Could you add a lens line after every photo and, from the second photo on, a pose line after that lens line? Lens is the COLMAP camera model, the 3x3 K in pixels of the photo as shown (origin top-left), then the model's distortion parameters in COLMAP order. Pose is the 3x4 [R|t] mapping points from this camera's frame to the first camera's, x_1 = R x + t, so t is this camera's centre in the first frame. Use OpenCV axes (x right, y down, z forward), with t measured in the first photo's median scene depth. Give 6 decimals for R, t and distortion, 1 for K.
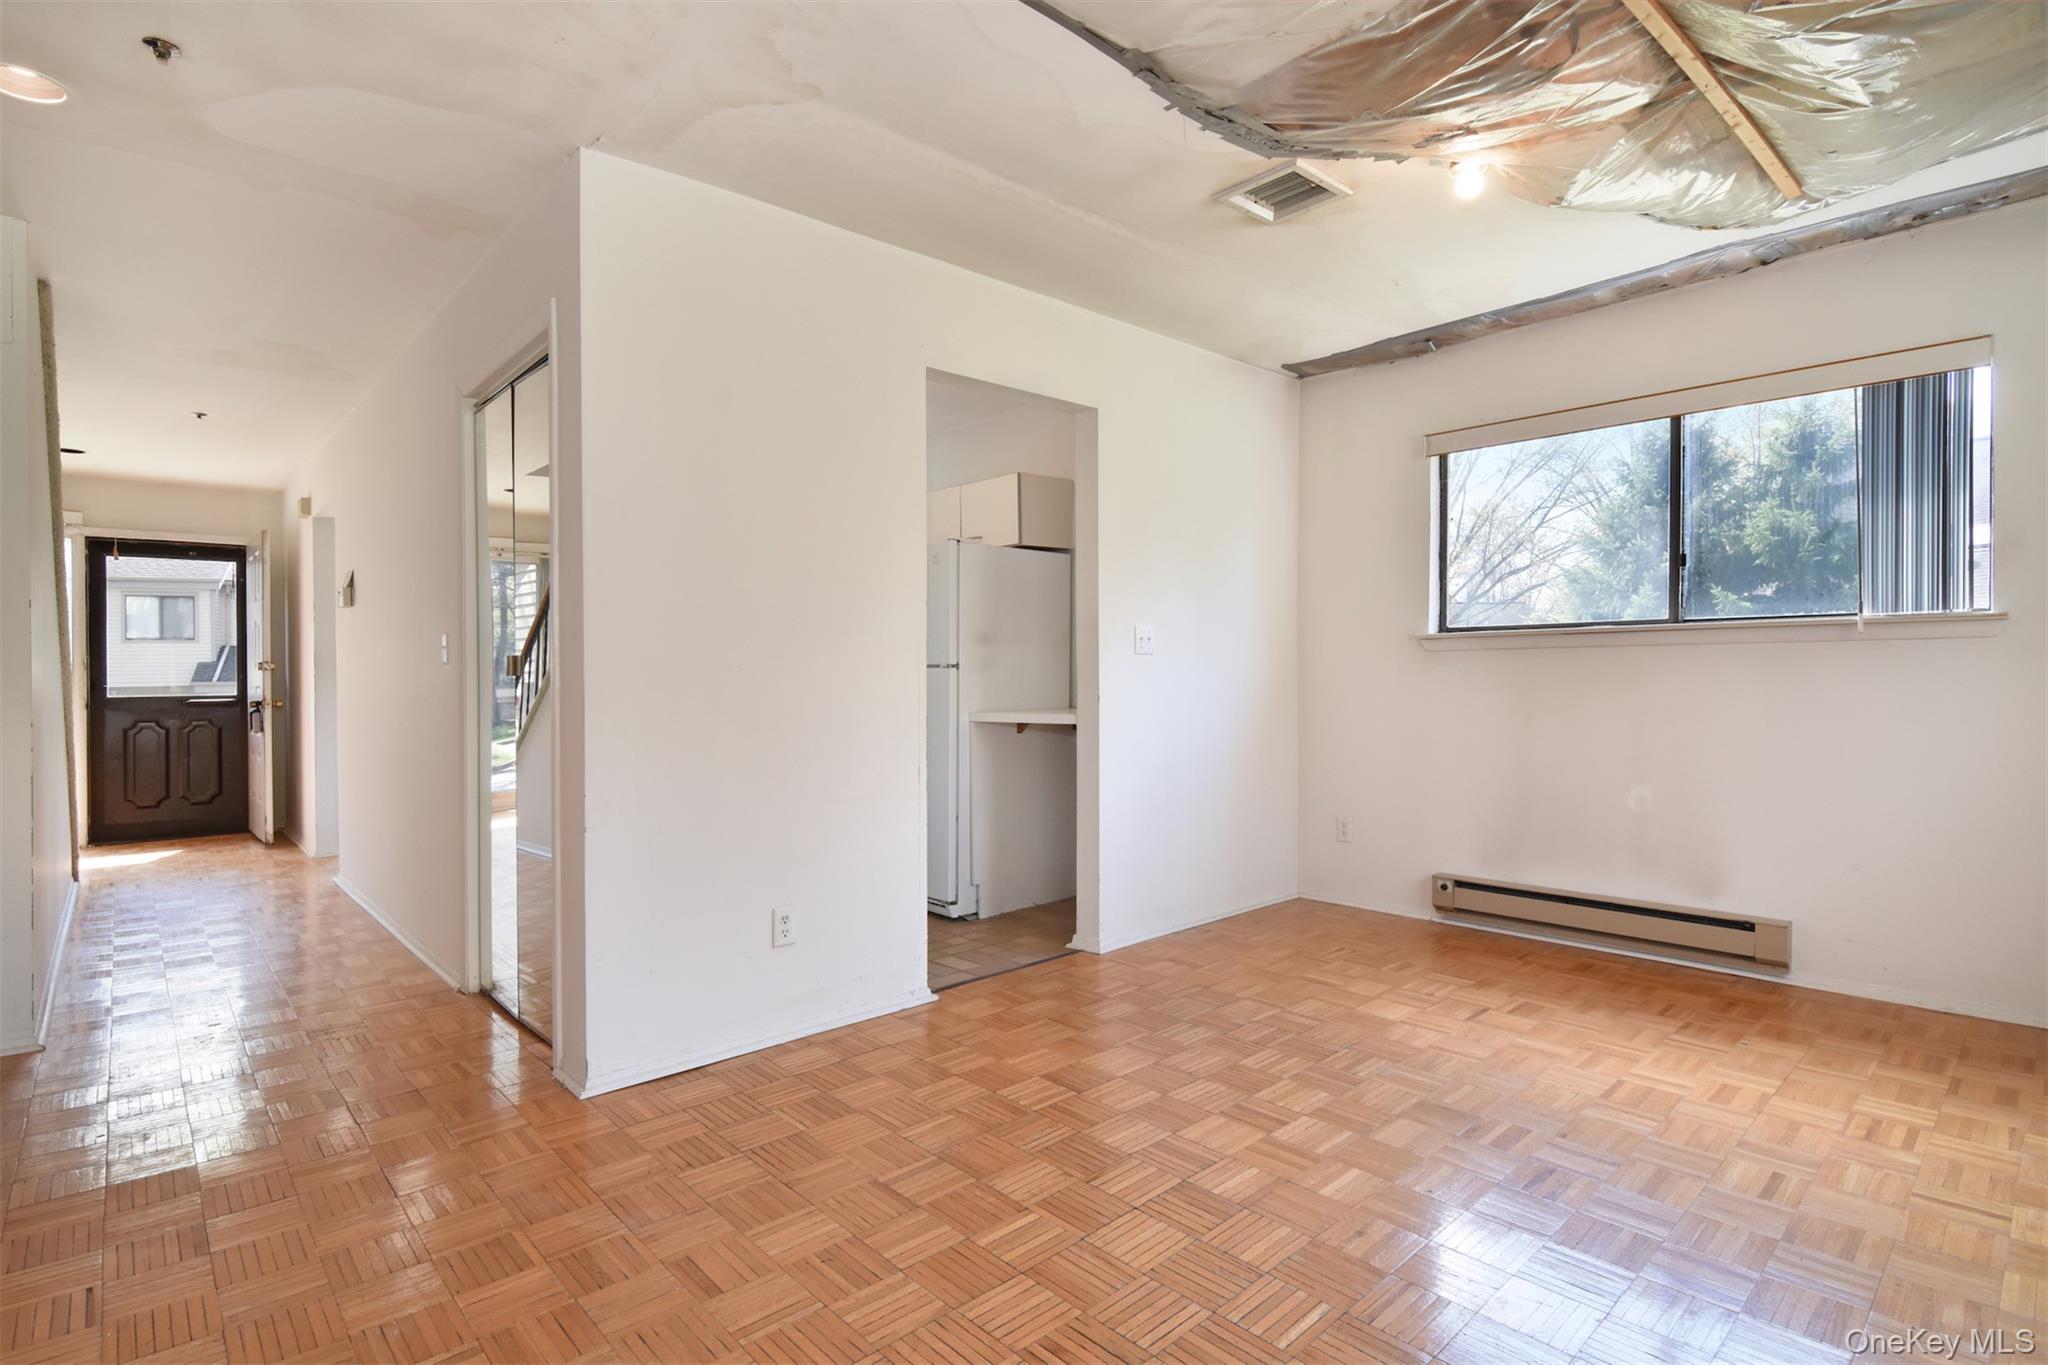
lens RADIAL K [[1001.6, 0, 1030.6], [0, 1001.6, 666.7], [0, 0, 1]] dist [-0.015361, -0.003479]
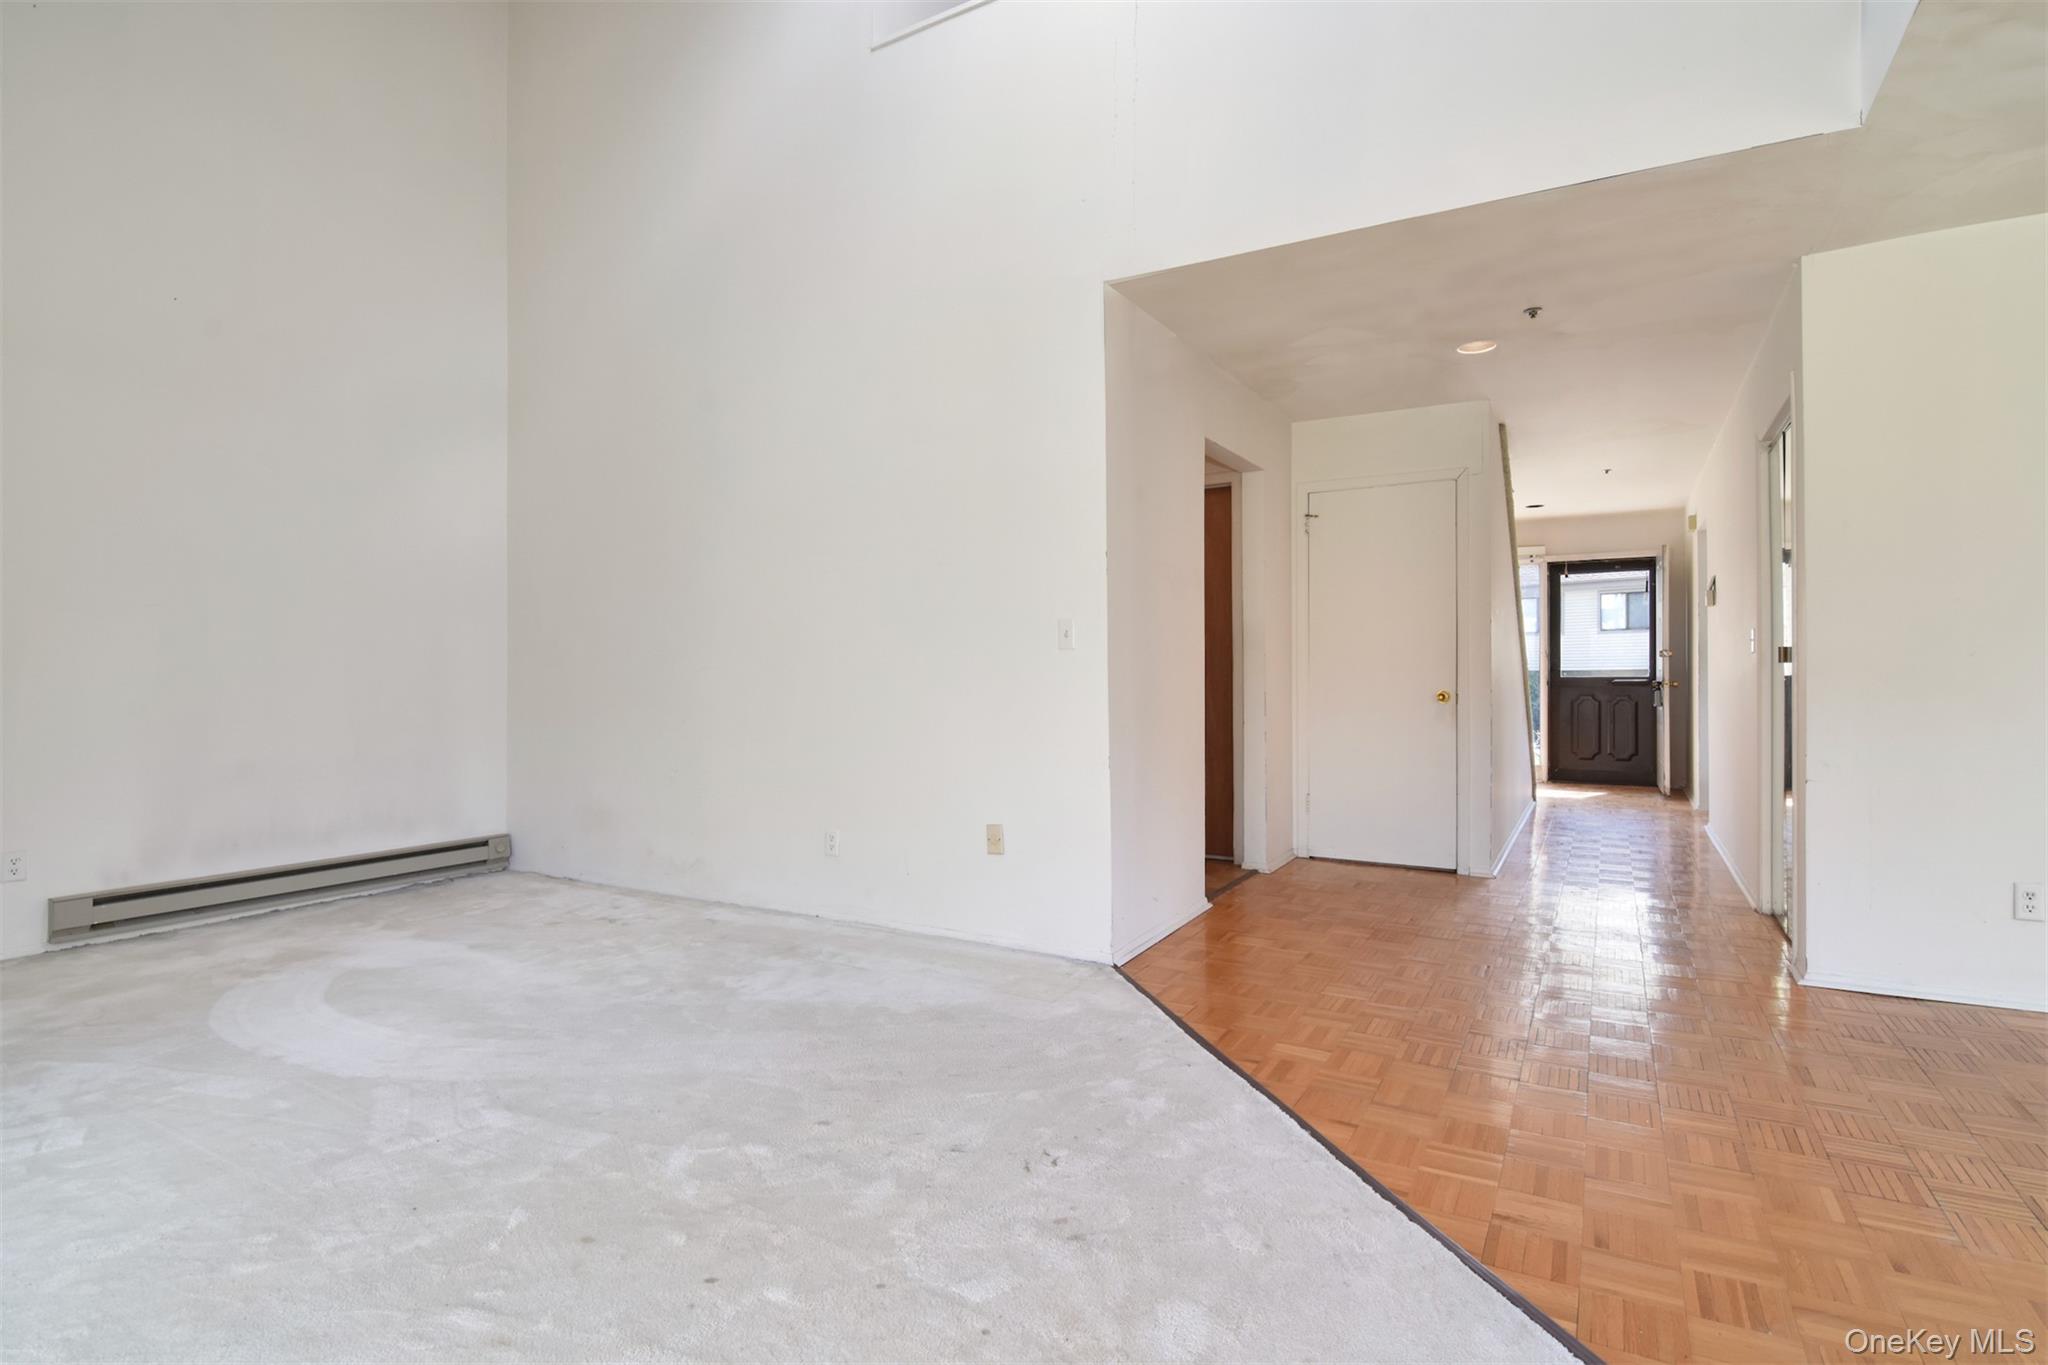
lens RADIAL K [[1001.6, 0, 1011.9], [0, 1001.6, 674.1], [0, 0, 1]] dist [-0.015361, -0.003479]
pose [[0.282539, 0.013171, -0.959165, 0.198170], [0.009271, 0.999822, 0.016461, -0.003320], [0.959211, -0.013543, 0.282366, -0.143738]]
